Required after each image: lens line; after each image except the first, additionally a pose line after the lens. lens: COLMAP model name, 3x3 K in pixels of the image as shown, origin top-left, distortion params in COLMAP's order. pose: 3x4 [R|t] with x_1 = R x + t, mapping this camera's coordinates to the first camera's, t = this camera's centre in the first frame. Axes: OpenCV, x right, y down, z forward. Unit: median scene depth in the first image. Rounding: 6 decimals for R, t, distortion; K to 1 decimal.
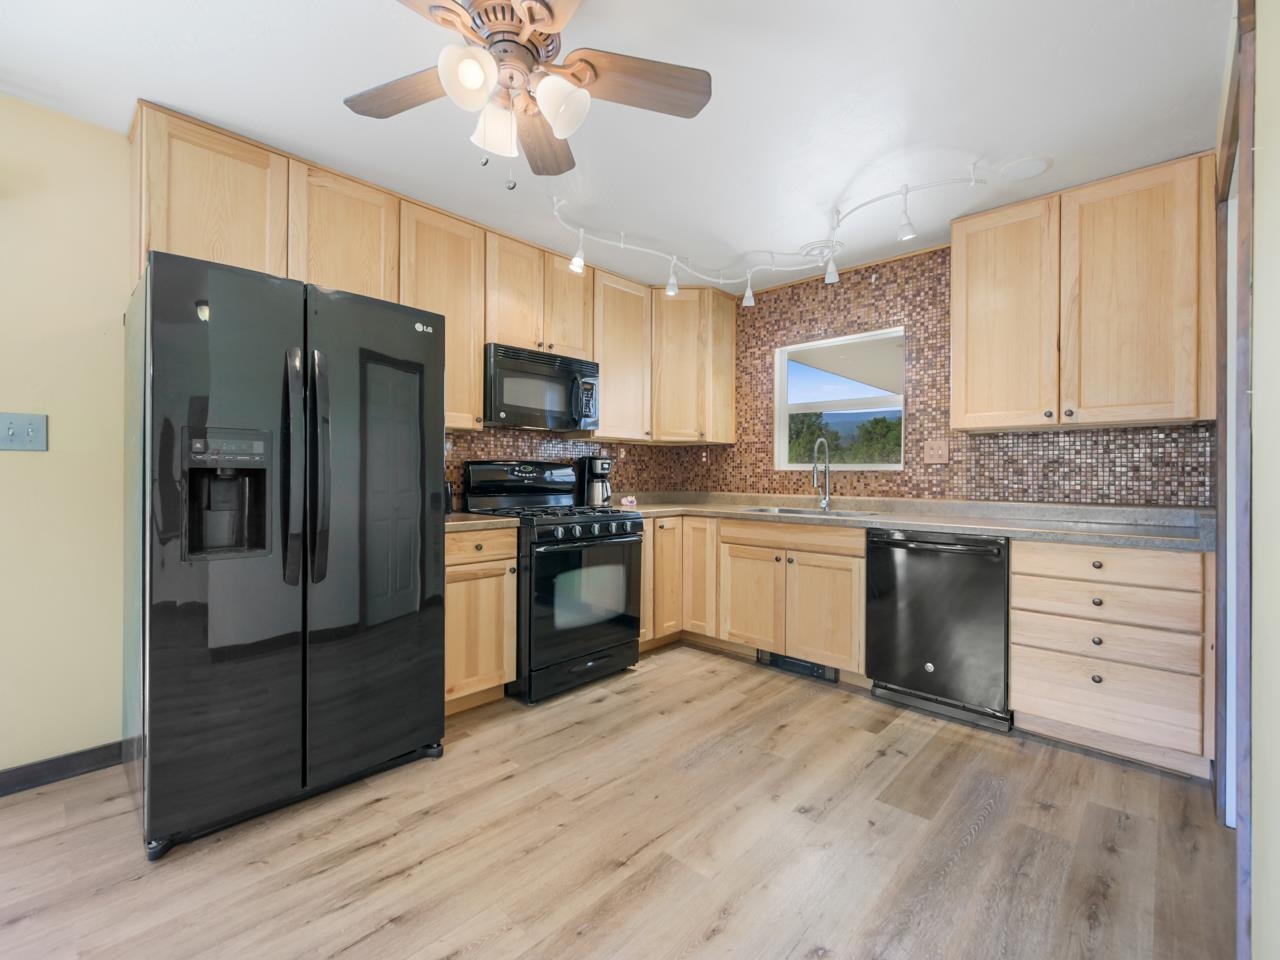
lens RADIAL K [[569.0, 0, 643.2], [0, 569.0, 475.7], [0, 0, 1]] dist [0.002576, -0.000571]
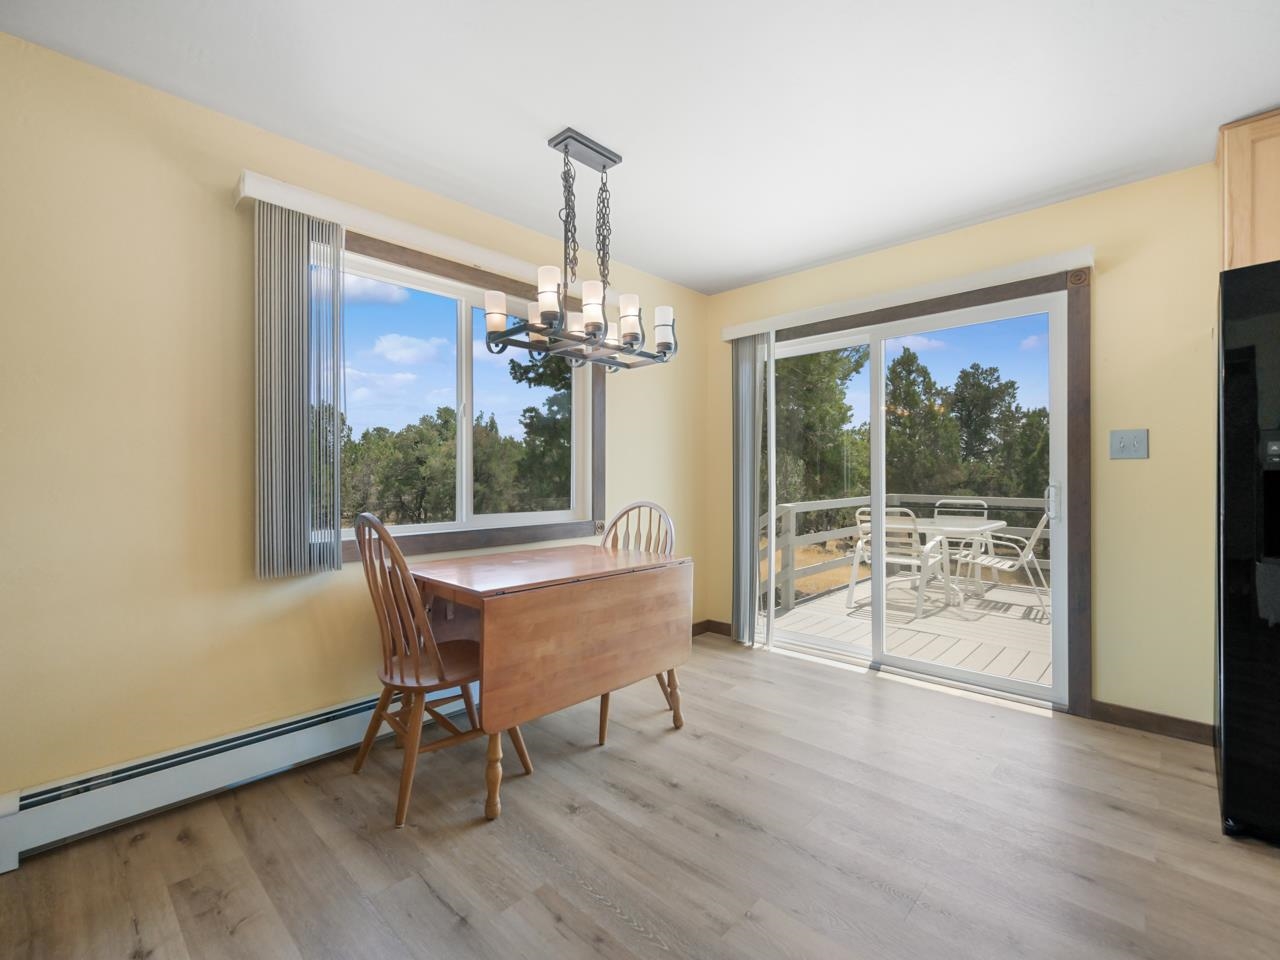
lens RADIAL K [[569.0, 0, 639.7], [0, 569.0, 471.0], [0, 0, 1]] dist [0.002576, -0.000571]
pose [[-0.004140, -0.011203, -0.999929, 0.119329], [-0.000930, 0.999937, -0.011199, -0.000694], [0.999991, 0.000883, -0.004151, -0.056453]]
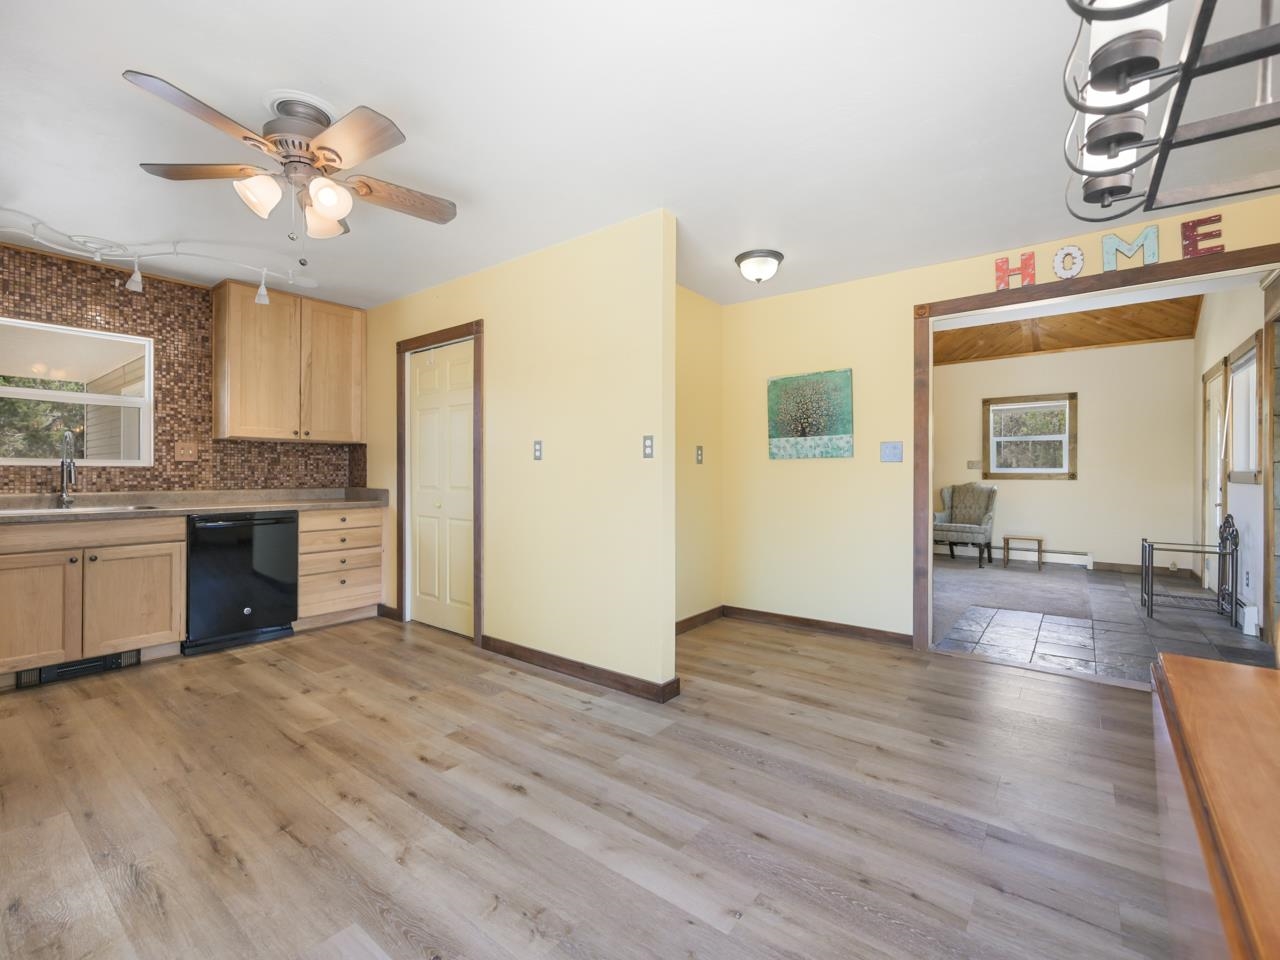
lens RADIAL K [[569.0, 0, 639.3], [0, 569.0, 475.2], [0, 0, 1]] dist [0.002576, -0.000571]
pose [[-0.089204, -0.010492, 0.995958, -0.808374], [-0.000180, 0.999945, 0.010518, -0.004691], [-0.996013, 0.000759, -0.089201, 0.153655]]
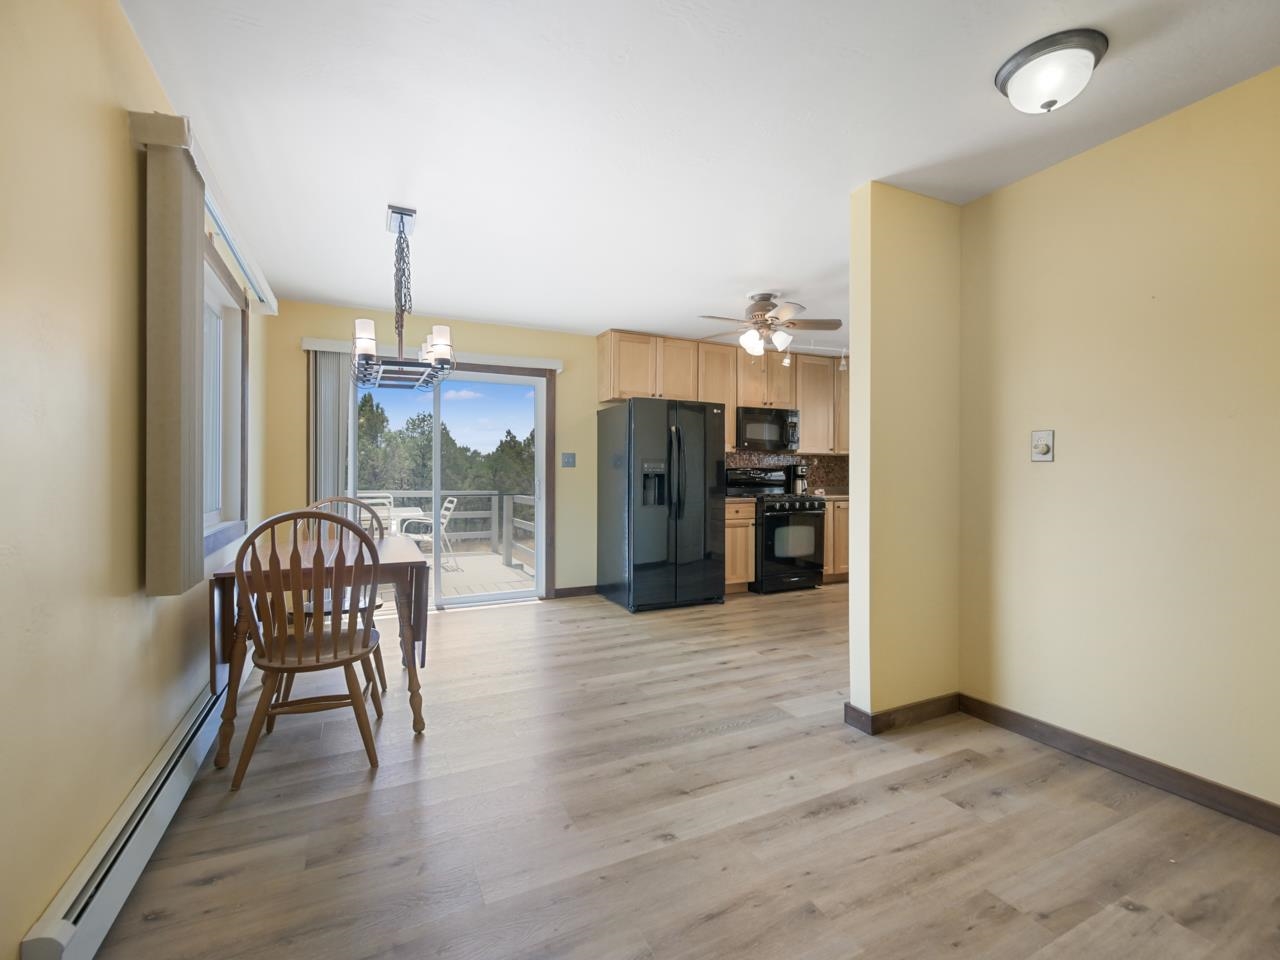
lens RADIAL K [[569.0, 0, 639.5], [0, 569.0, 478.8], [0, 0, 1]] dist [0.002576, -0.000571]
pose [[0.935011, -0.001319, -0.354615, 0.088261], [0.003010, 0.999987, 0.004216, -0.000461], [0.354605, -0.005009, 0.935003, -0.852633]]
